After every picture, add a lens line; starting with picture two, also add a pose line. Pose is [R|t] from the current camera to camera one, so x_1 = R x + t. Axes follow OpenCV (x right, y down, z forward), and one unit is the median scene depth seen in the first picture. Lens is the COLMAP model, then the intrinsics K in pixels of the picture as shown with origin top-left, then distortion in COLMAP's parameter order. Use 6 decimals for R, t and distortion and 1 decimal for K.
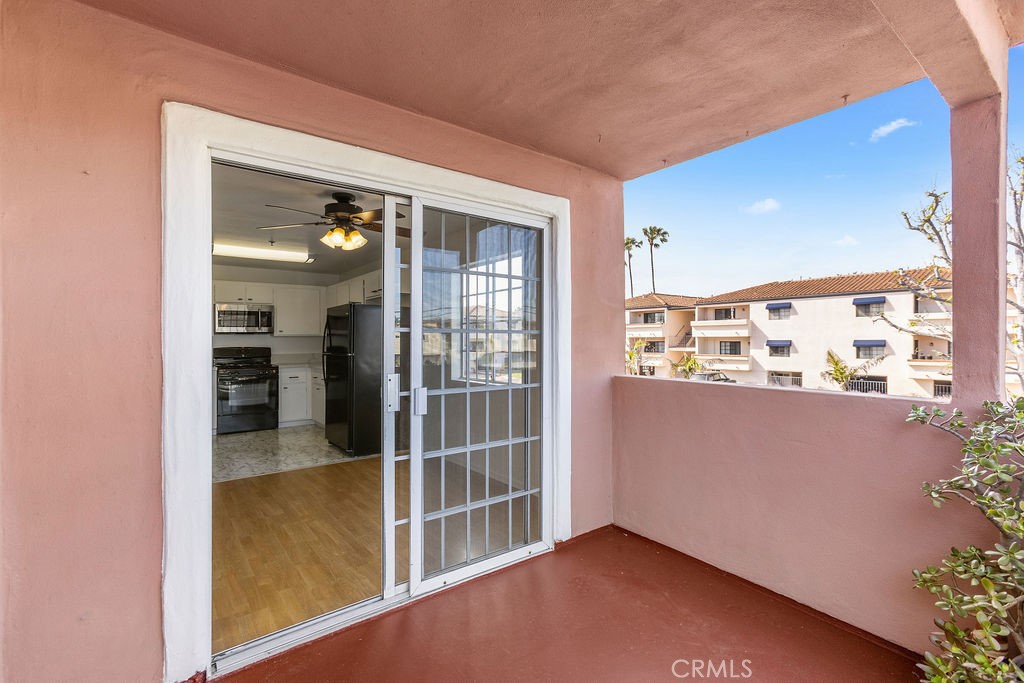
lens RADIAL K [[467.9, 0, 508.5], [0, 467.9, 339.6], [0, 0, 1]] dist [-0.000466, 0.000003]
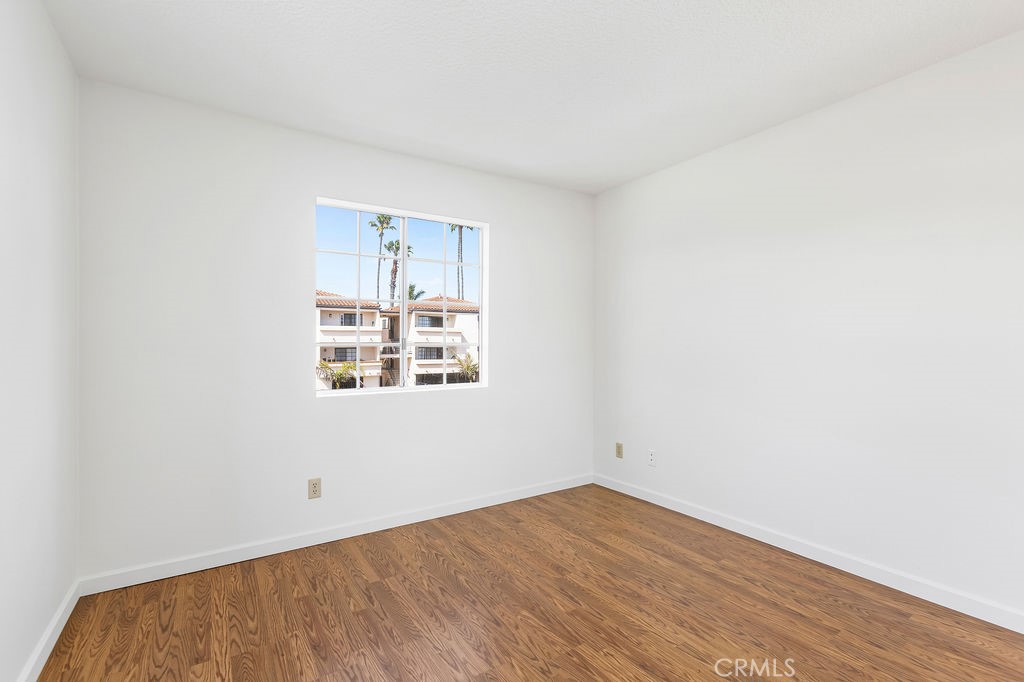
lens RADIAL K [[458.3, 0, 511.4], [0, 458.3, 342.1], [0, 0, 1]] dist [-0.003128, -0.000393]
pose [[0.060478, 0.009756, 0.998122, -0.487435], [0.004214, 0.999941, -0.010029, 0.003229], [-0.998161, 0.004813, 0.060434, 0.641711]]
